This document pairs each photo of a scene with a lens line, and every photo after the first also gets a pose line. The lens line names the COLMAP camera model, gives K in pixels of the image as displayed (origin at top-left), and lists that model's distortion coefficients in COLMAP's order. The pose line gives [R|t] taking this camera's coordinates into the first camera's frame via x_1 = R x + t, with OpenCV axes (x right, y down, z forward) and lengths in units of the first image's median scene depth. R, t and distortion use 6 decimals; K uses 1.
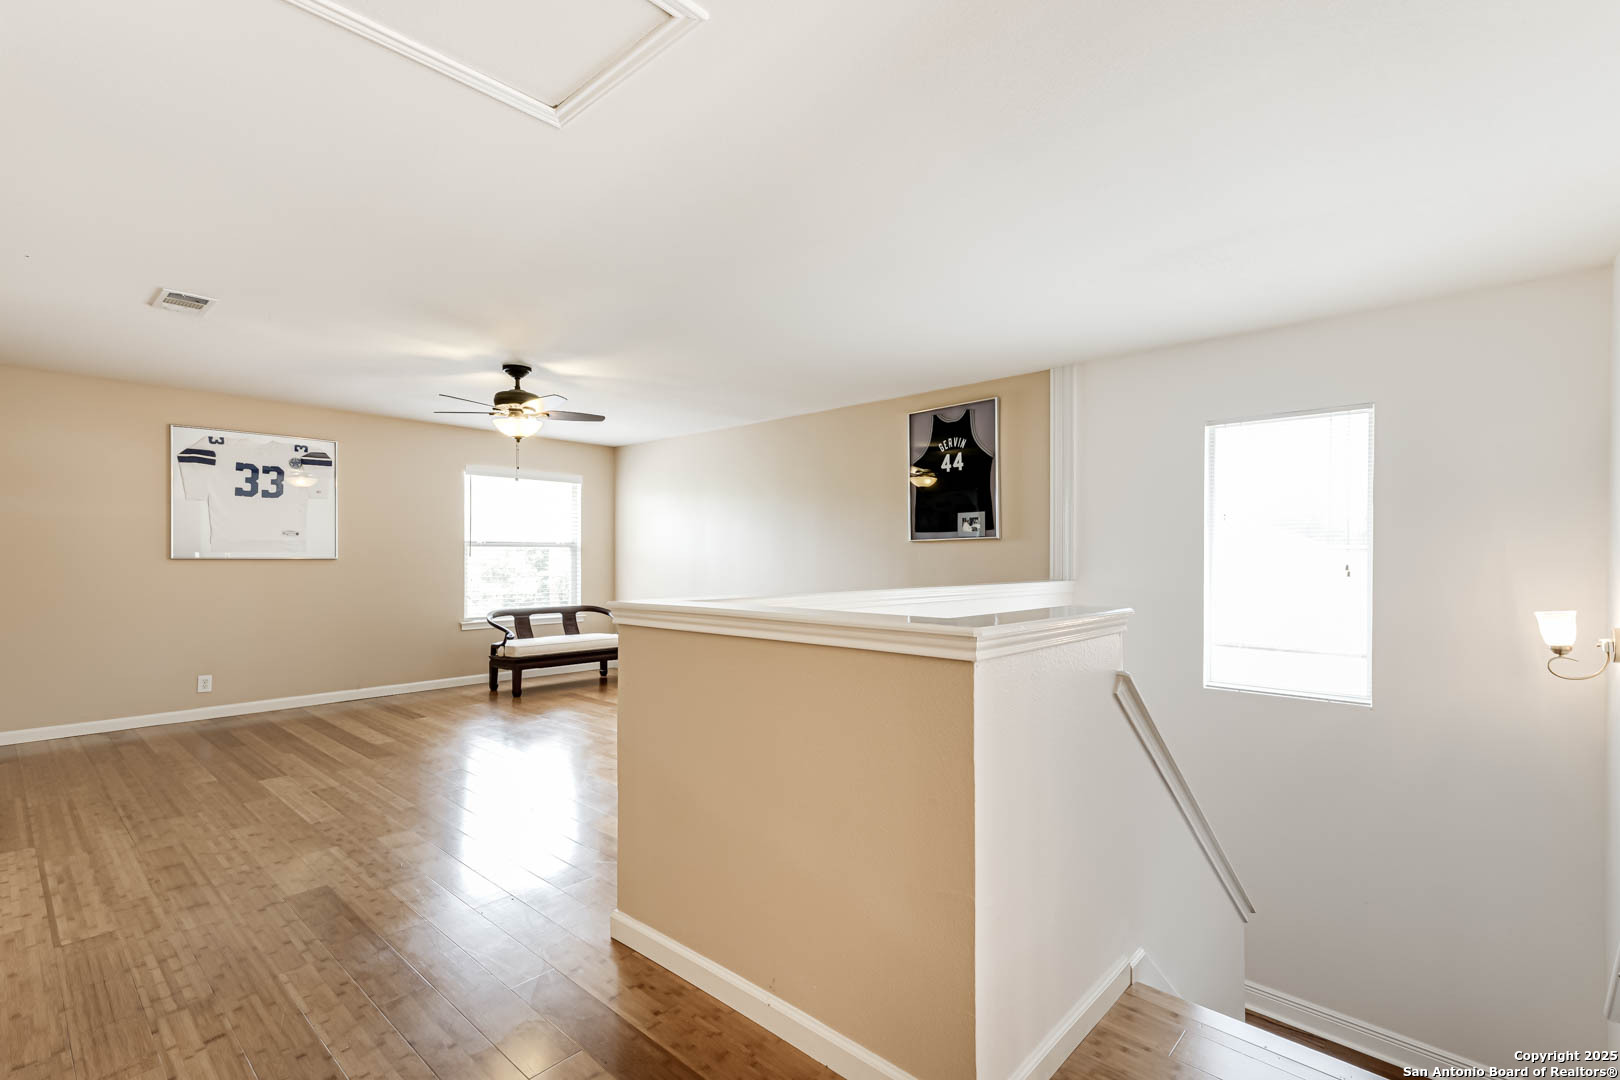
lens RADIAL K [[739.3, 0, 808.3], [0, 739.3, 549.9], [0, 0, 1]] dist [0.011764, 0.000399]
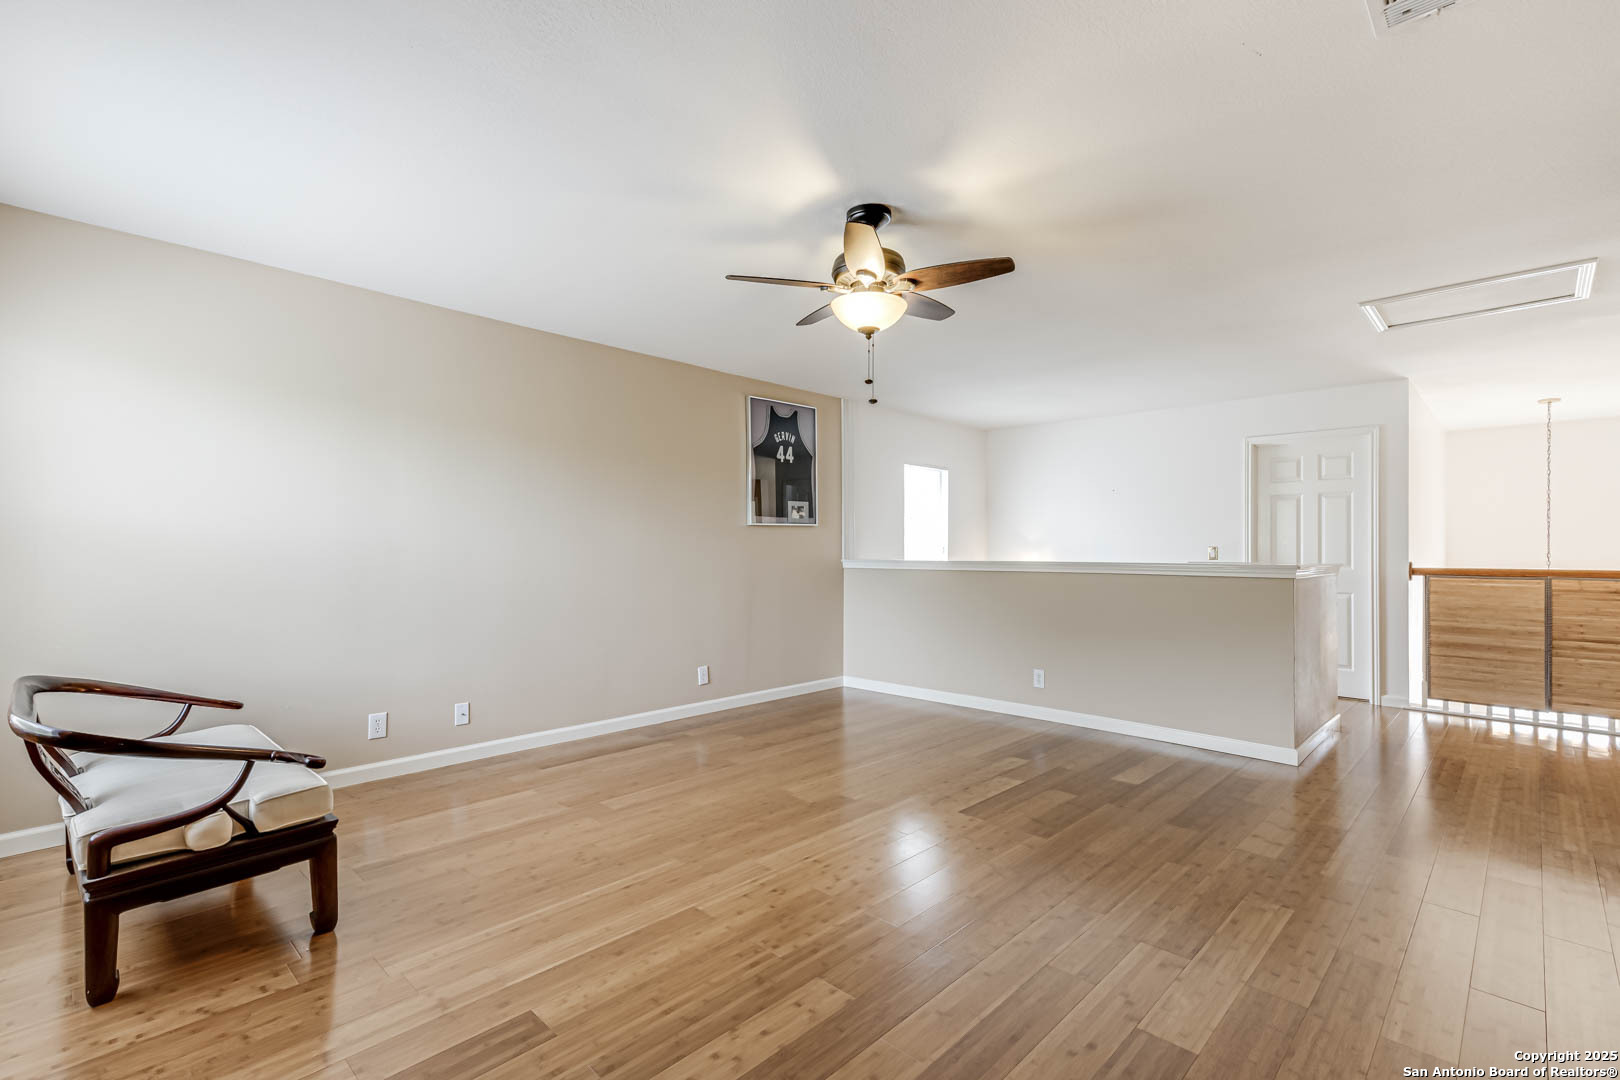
lens RADIAL K [[739.3, 0, 810.1], [0, 739.3, 544.6], [0, 0, 1]] dist [0.011764, 0.000399]
pose [[0.038952, 0.007939, 0.999210, -0.900908], [-0.004842, 0.999958, -0.007756, 0.024044], [-0.999229, -0.004536, 0.038988, 0.930138]]
